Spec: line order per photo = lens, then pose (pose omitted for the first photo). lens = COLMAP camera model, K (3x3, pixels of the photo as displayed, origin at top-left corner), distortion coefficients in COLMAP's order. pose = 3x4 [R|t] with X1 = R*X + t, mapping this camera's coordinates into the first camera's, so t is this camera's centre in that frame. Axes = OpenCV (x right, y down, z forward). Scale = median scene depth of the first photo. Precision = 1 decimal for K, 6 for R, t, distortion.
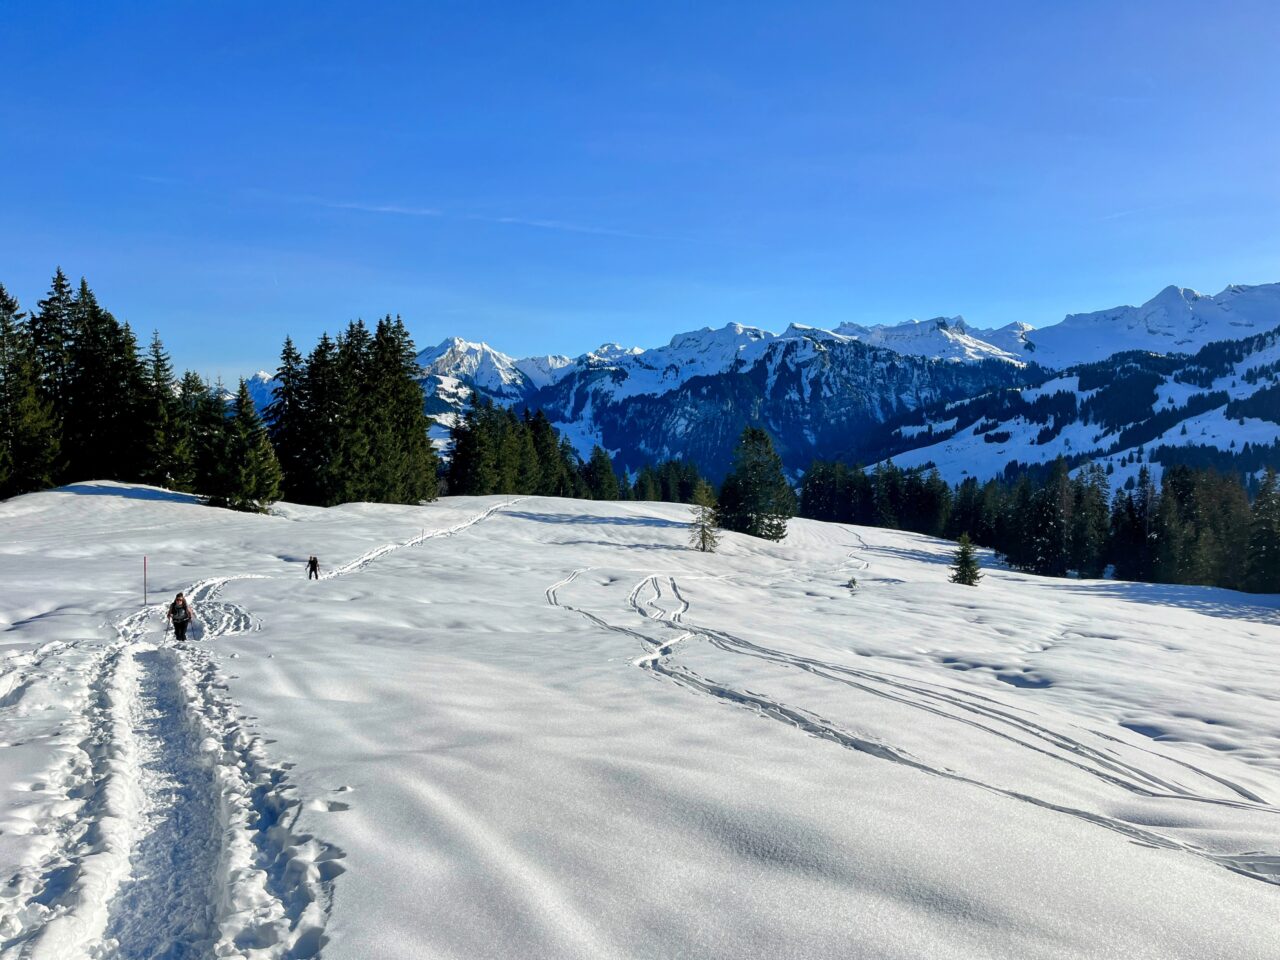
lens RADIAL K [[1030.9, 0, 640.0], [0, 1030.9, 480.0], [0, 0, 1]] dist [0.100438, -0.130086]
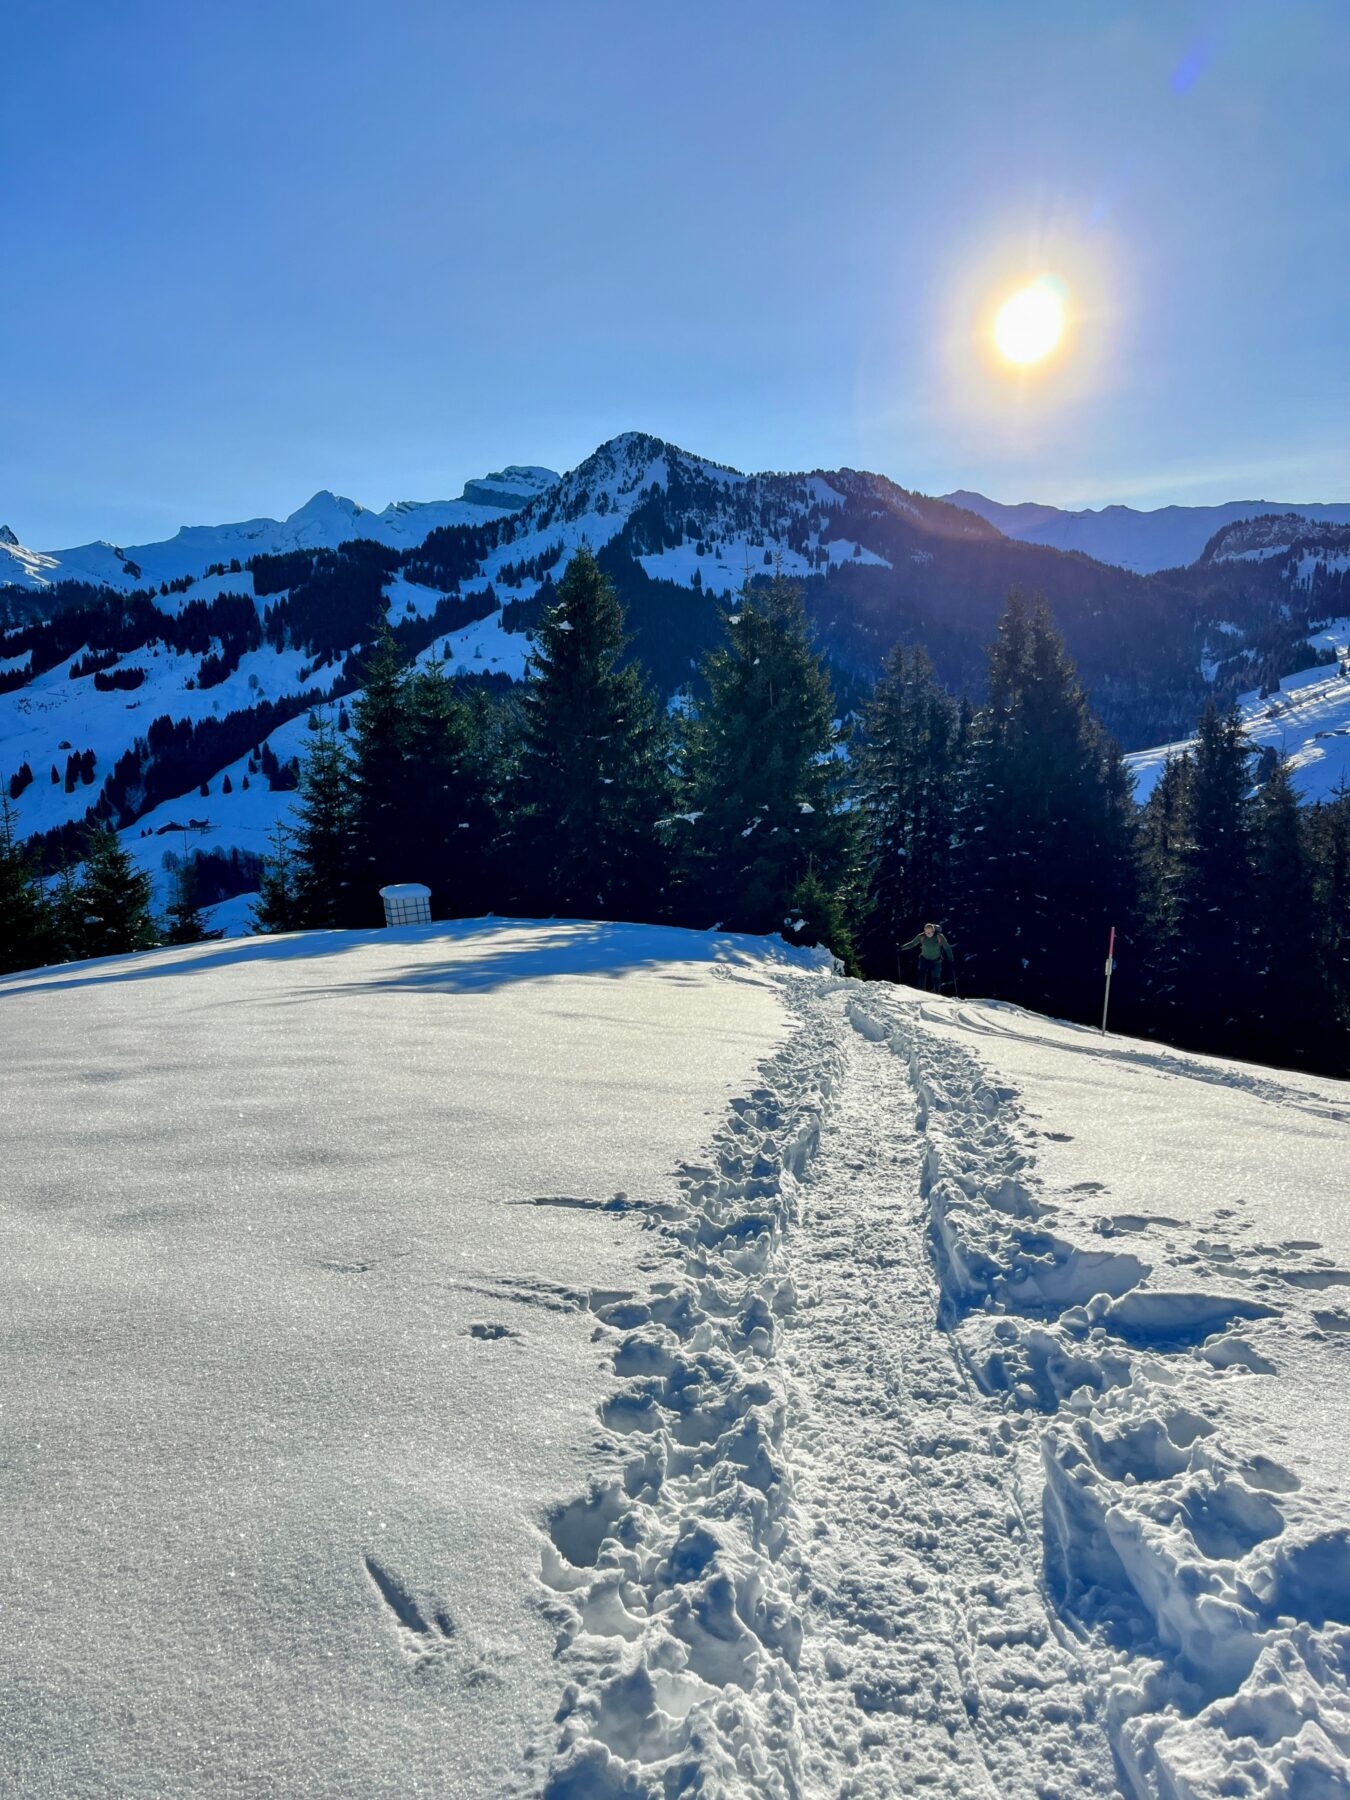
lens RADIAL K [[1341.8, 0, 675.0], [0, 1341.8, 900.0], [0, 0, 1]] dist [0.066585, -0.000269]
pose [[0.736367, -0.124267, 0.665073, 0.083427], [0.076913, 0.991991, 0.100192, 0.022223], [-0.672196, -0.022626, 0.740027, 0.315204]]
